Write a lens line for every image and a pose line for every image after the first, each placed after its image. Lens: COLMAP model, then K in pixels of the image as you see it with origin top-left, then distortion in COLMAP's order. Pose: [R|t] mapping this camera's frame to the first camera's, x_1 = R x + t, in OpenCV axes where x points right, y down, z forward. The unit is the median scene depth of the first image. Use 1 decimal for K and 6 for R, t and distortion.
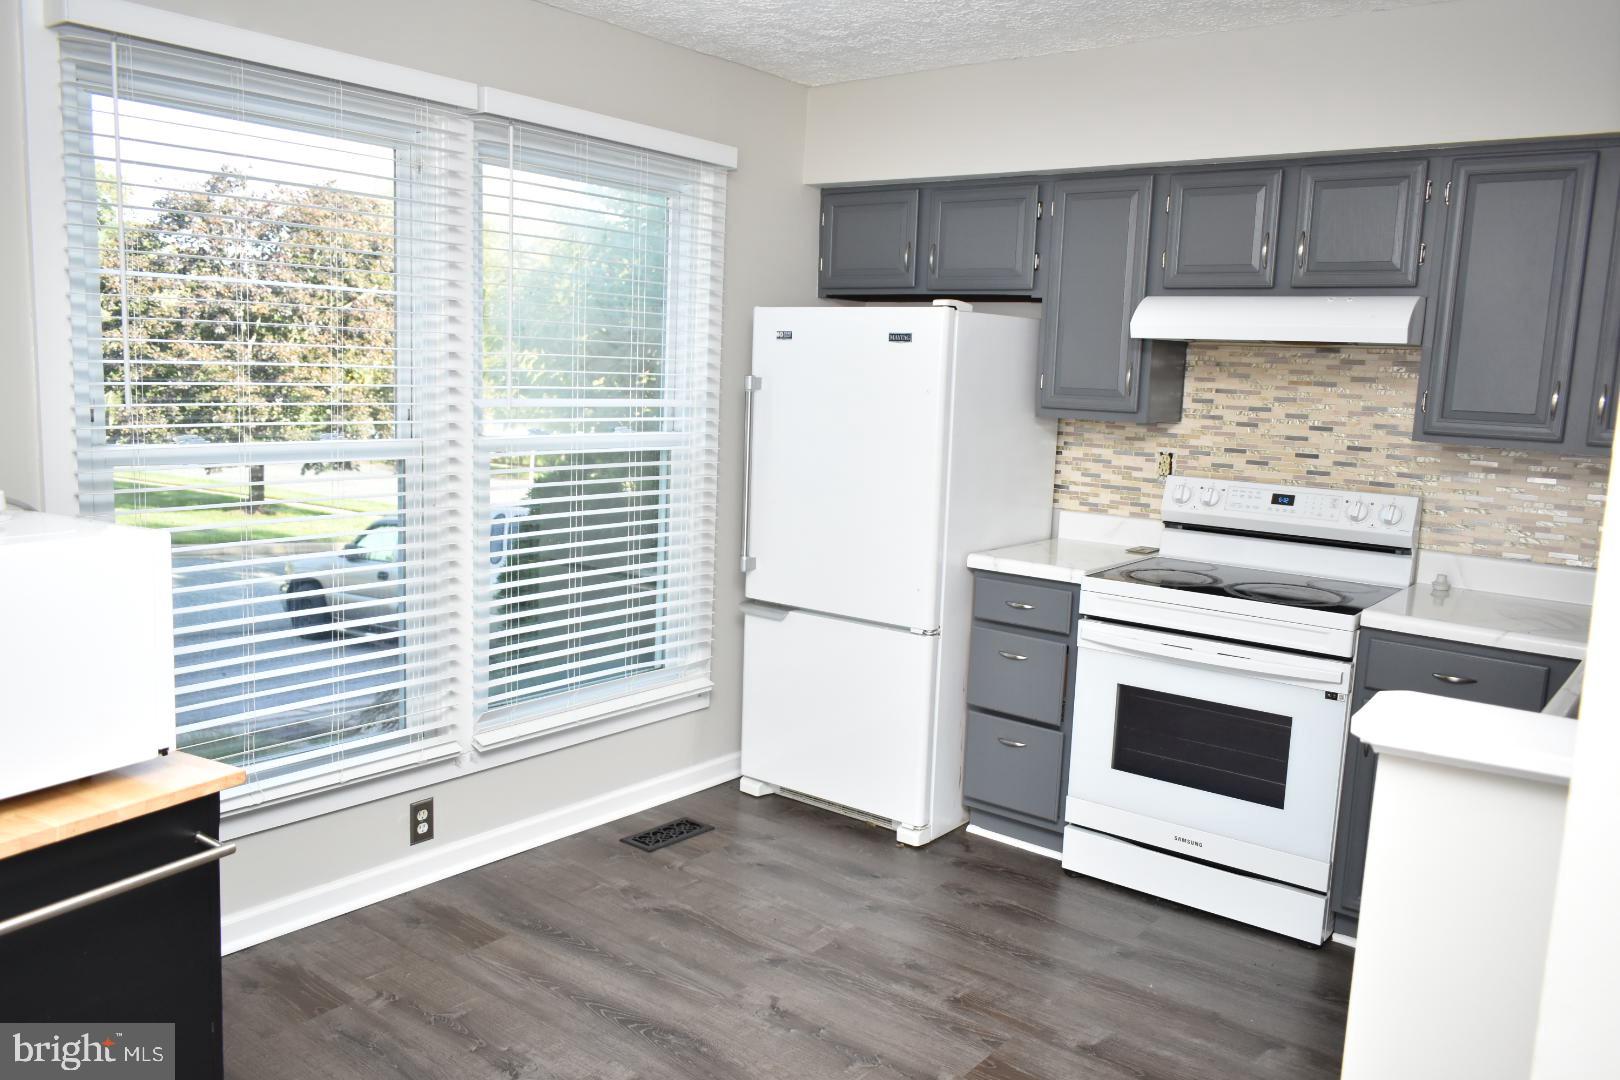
lens RADIAL K [[1224.4, 0, 809.3], [0, 1224.4, 547.5], [0, 0, 1]] dist [-0.024504, 0.009417]
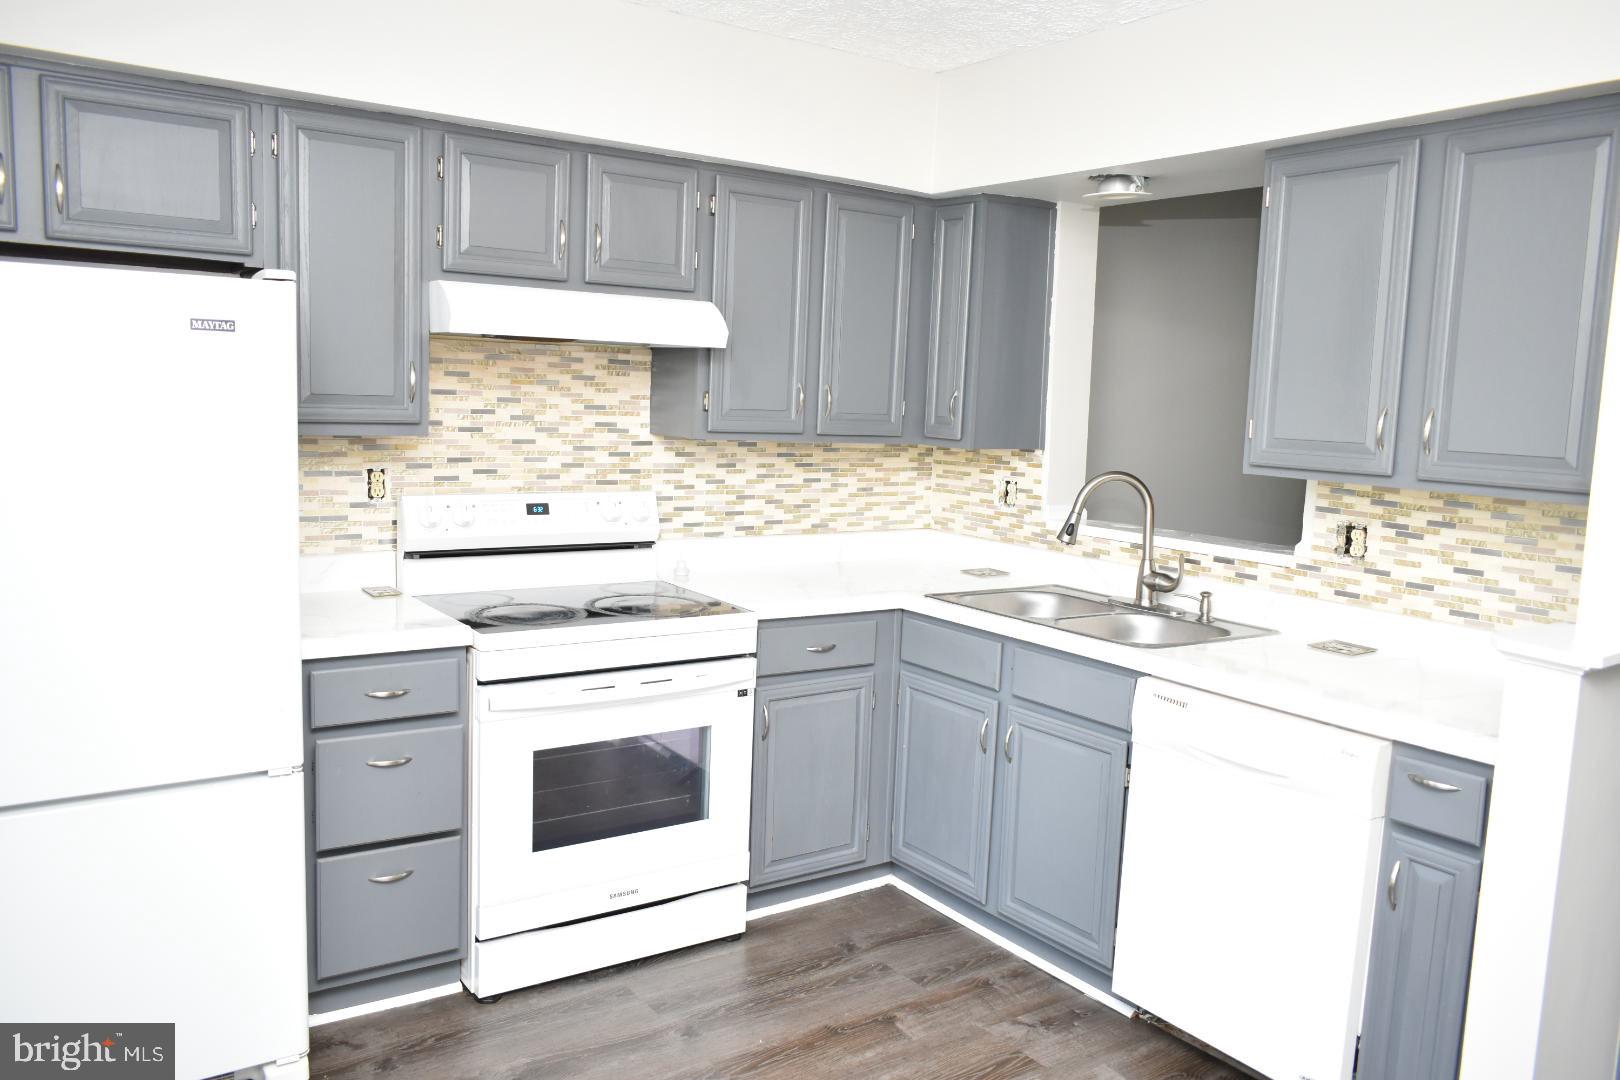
lens RADIAL K [[1224.4, 0, 809.3], [0, 1224.4, 547.5], [0, 0, 1]] dist [-0.024504, 0.009417]
pose [[0.307476, -0.146998, 0.940133, -0.433852], [0.114172, 0.986557, 0.116917, -0.097413], [-0.944682, 0.071388, 0.320126, 0.521396]]
